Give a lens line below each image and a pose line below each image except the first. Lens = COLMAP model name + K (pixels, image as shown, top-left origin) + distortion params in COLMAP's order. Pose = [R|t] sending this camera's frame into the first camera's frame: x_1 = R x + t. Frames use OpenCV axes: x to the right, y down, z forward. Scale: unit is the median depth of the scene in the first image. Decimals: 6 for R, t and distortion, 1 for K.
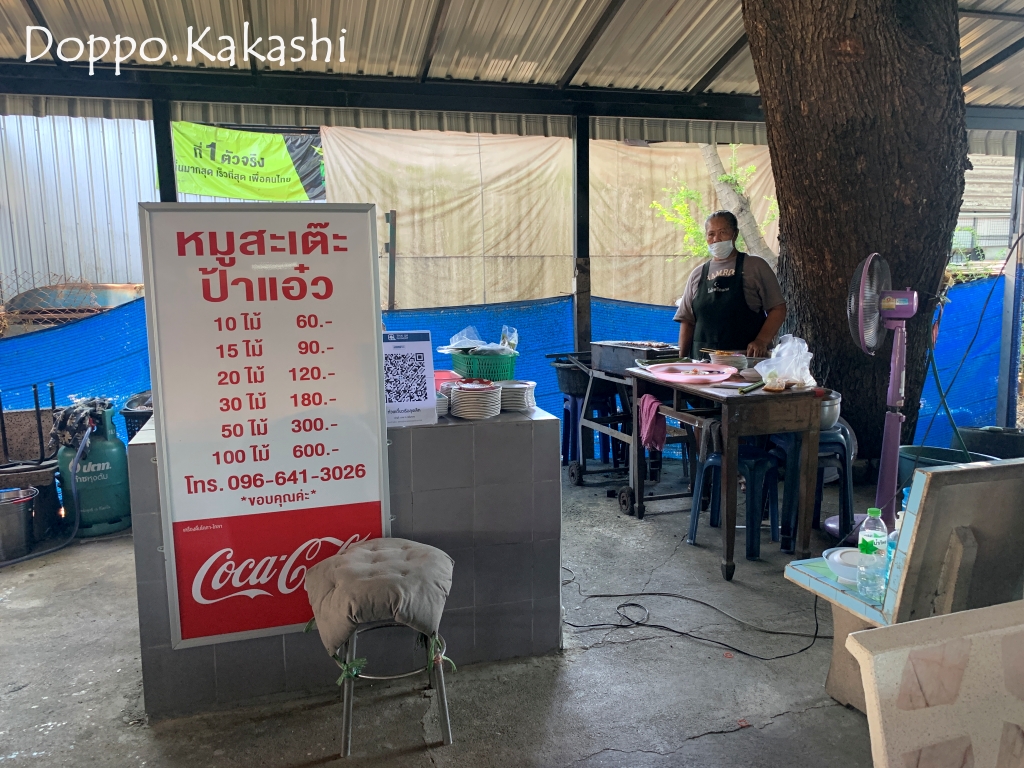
lens RADIAL K [[778.2, 0, 504.9], [0, 778.2, 377.9], [0, 0, 1]] dist [0.013198, -0.025008]
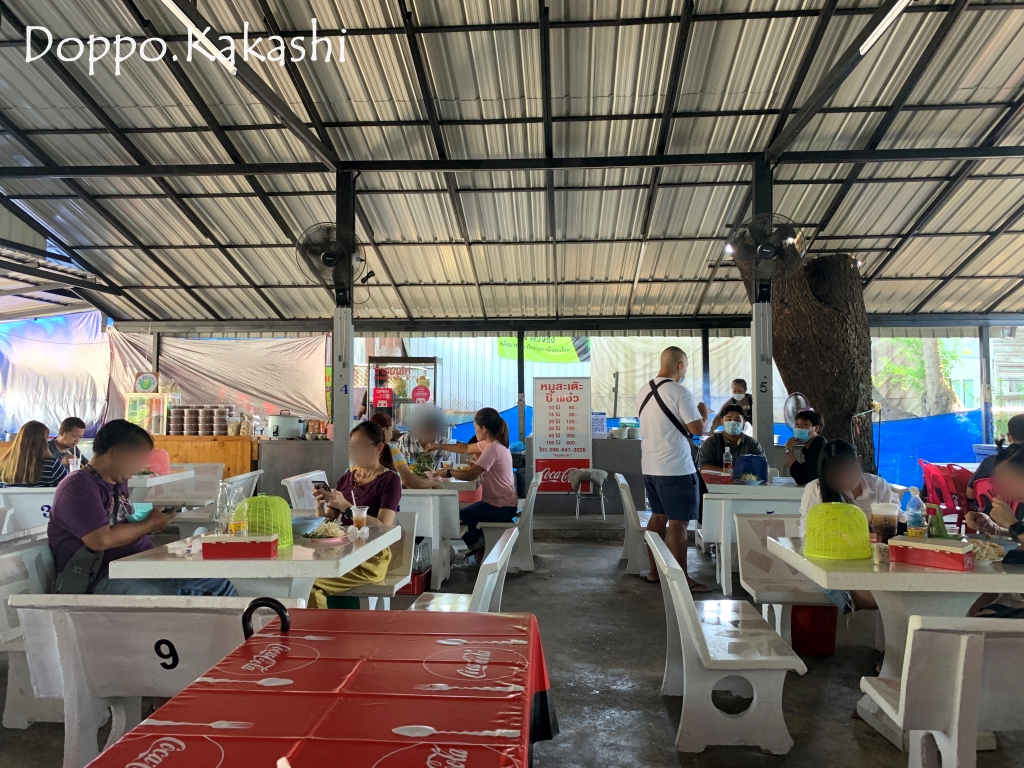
lens RADIAL K [[778.2, 0, 510.1], [0, 778.2, 382.9], [0, 0, 1]] dist [0.013198, -0.025008]
pose [[0.943449, 0.002918, -0.331503, 0.657599], [-0.061615, 0.984081, -0.166695, 0.420602], [0.325740, 0.177694, 0.928611, -2.415067]]
